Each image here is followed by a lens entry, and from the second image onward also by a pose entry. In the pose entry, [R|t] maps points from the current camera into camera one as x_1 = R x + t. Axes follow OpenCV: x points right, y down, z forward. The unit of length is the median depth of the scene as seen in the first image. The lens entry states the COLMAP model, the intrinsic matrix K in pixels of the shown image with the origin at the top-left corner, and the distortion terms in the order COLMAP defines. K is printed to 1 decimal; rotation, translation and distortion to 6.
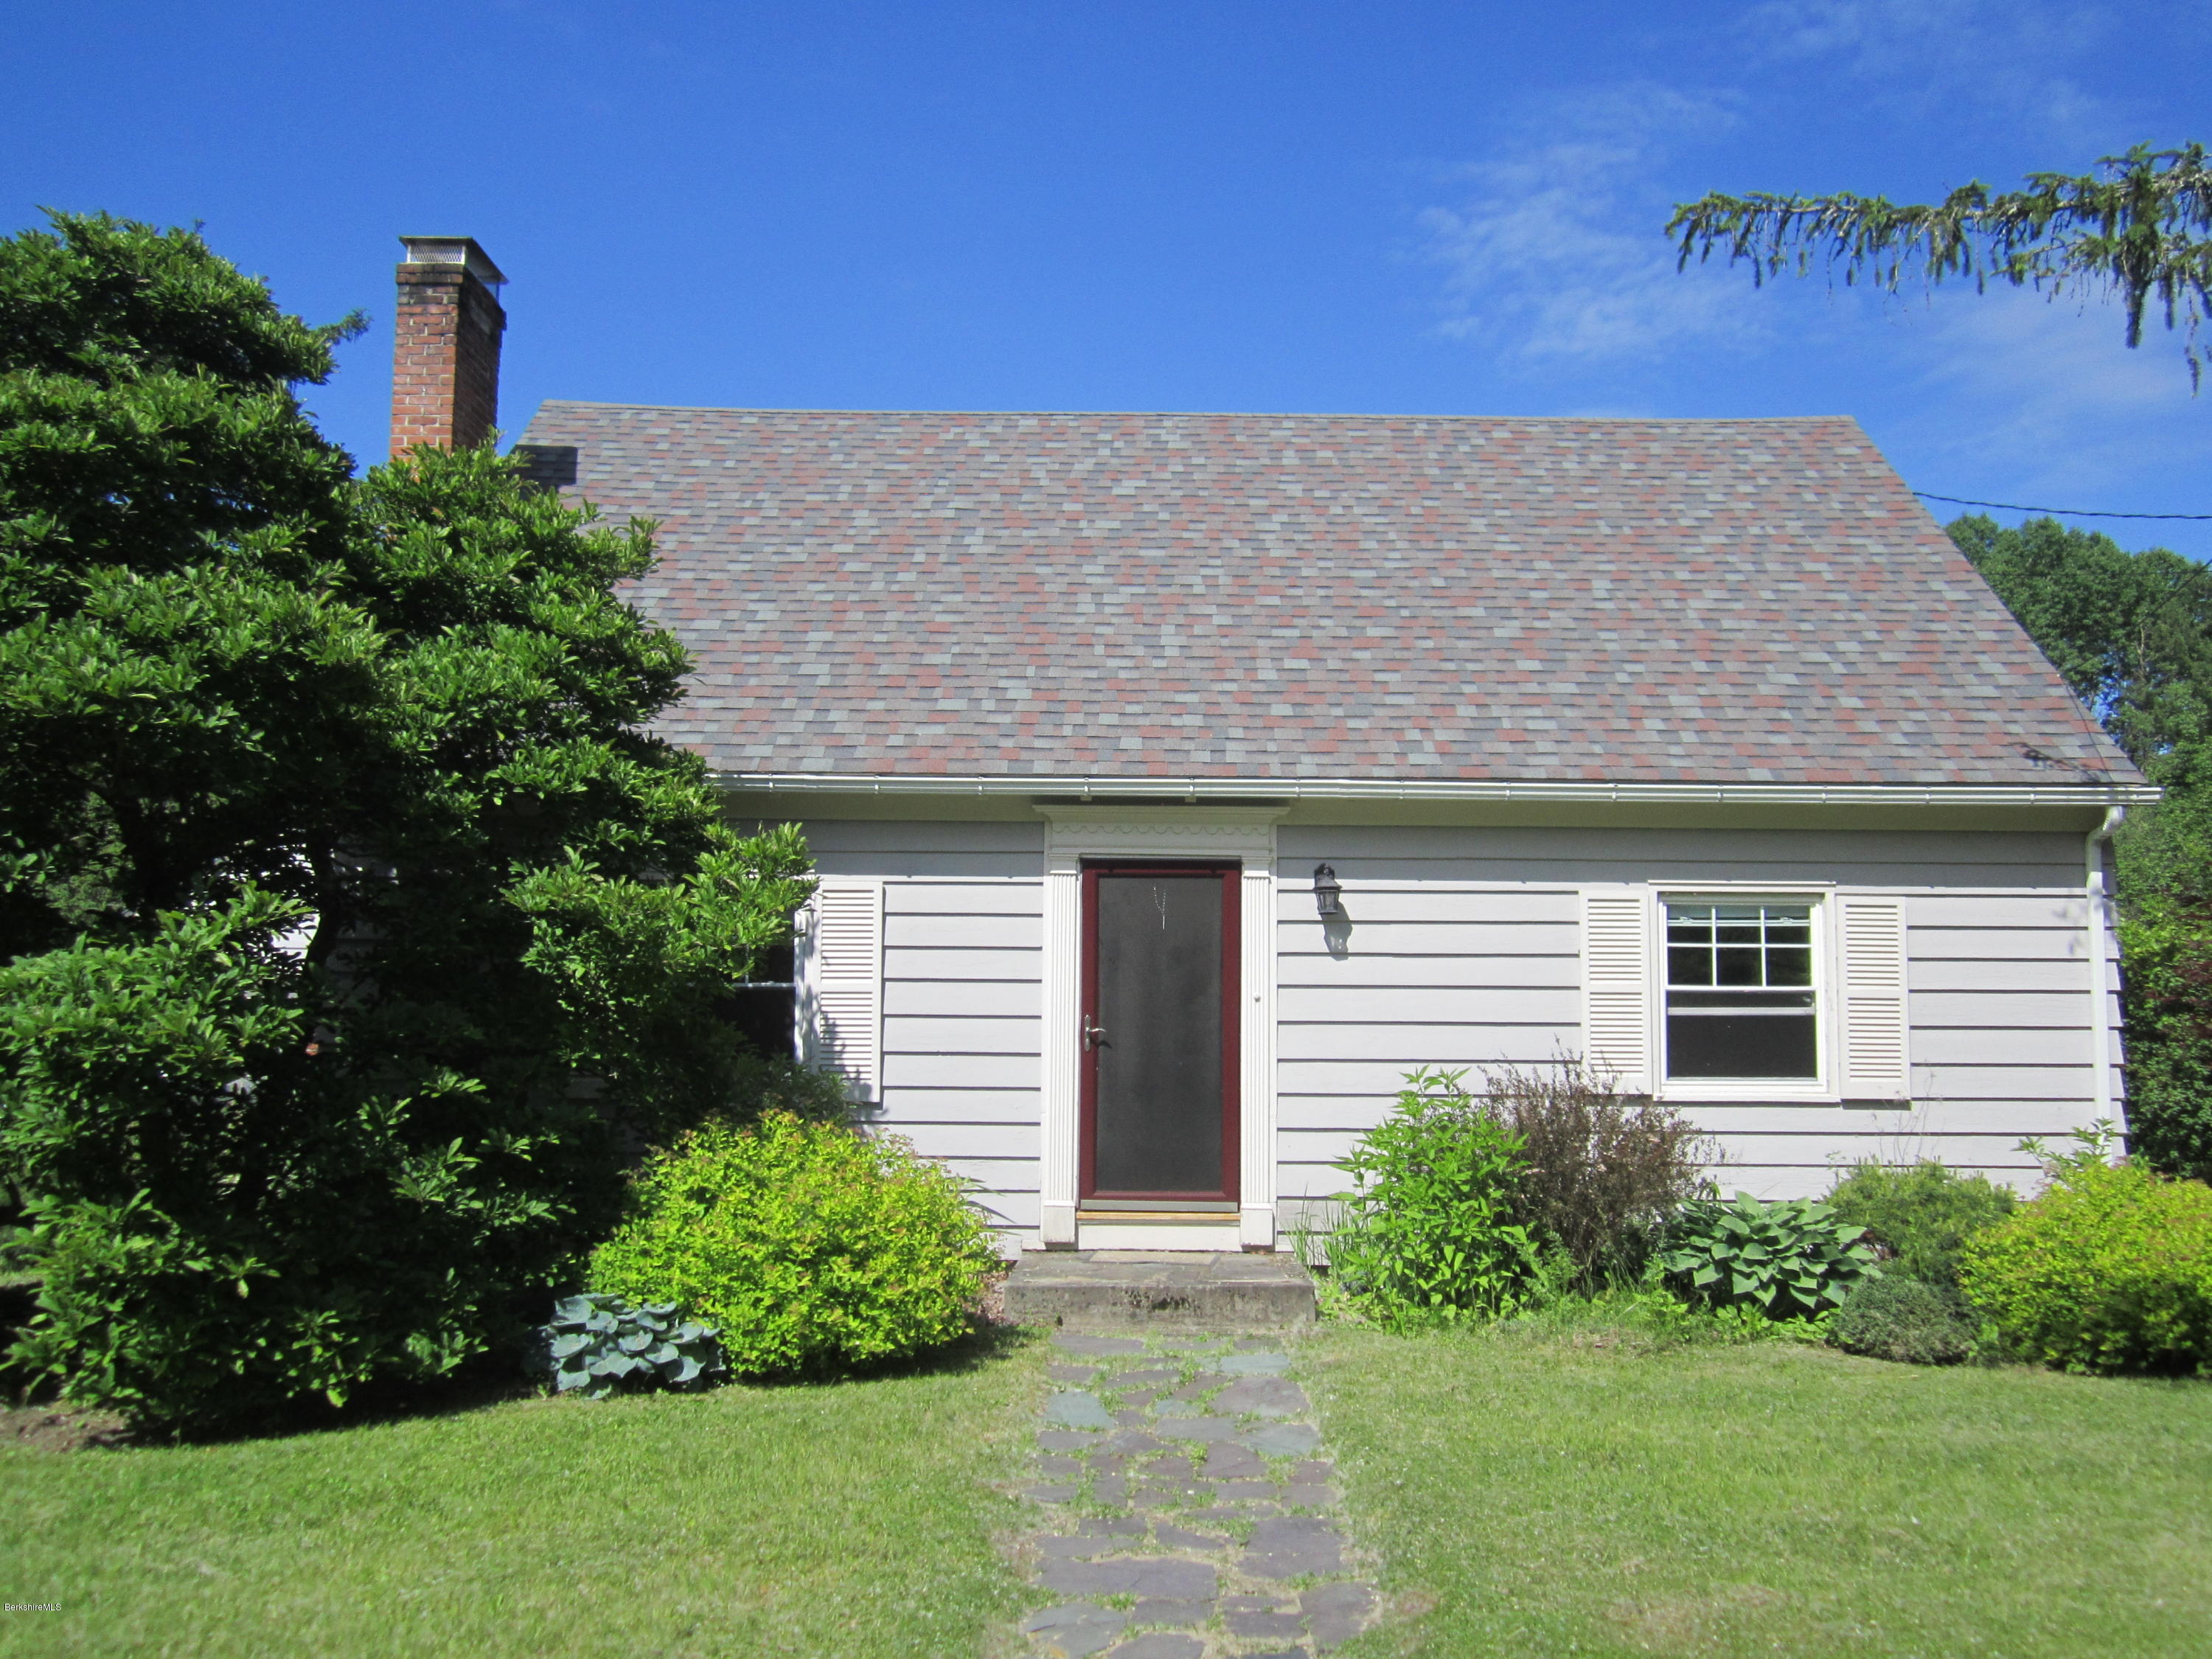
lens RADIAL K [[1847.0, 0, 1105.9], [0, 1847.0, 822.4], [0, 0, 1]] dist [-0.053115, 0.016870]
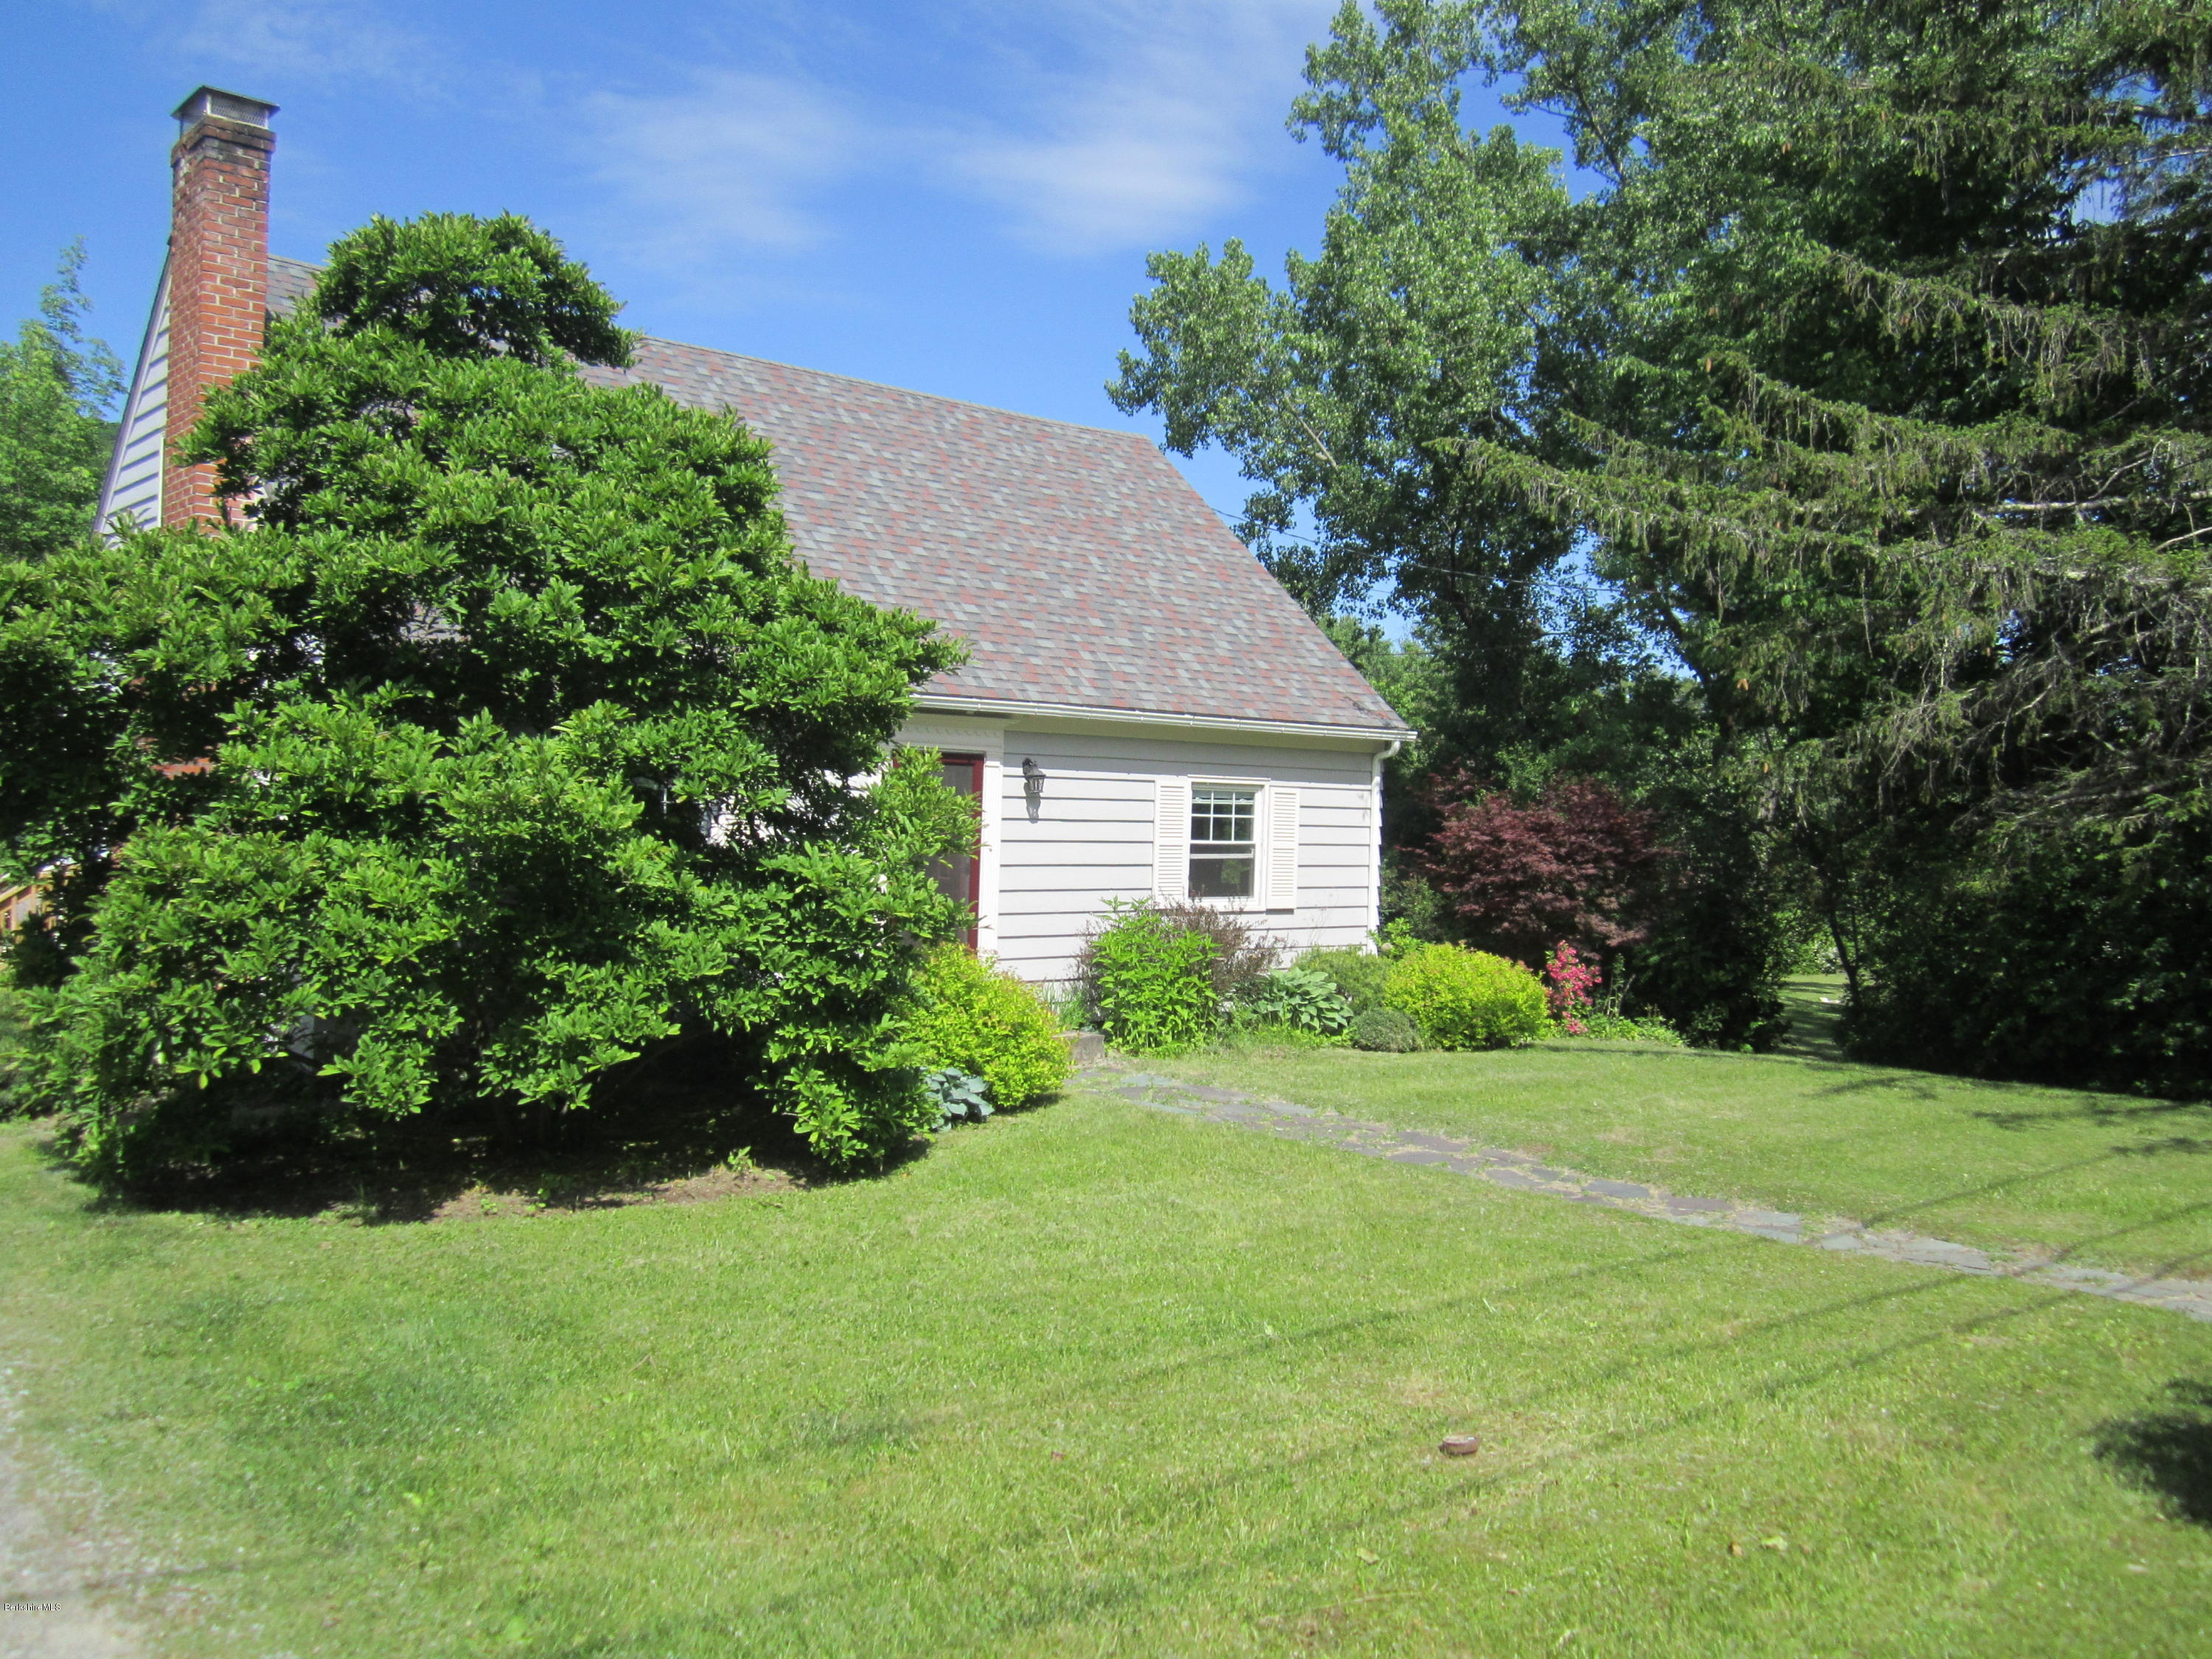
lens RADIAL K [[1847.0, 0, 1108.9], [0, 1847.0, 836.1], [0, 0, 1]] dist [-0.053115, 0.016870]
pose [[0.745449, 0.001335, 0.666562, -0.817550], [-0.088231, 0.991396, 0.096687, -0.063956], [-0.660698, -0.130887, 0.739153, -0.139239]]
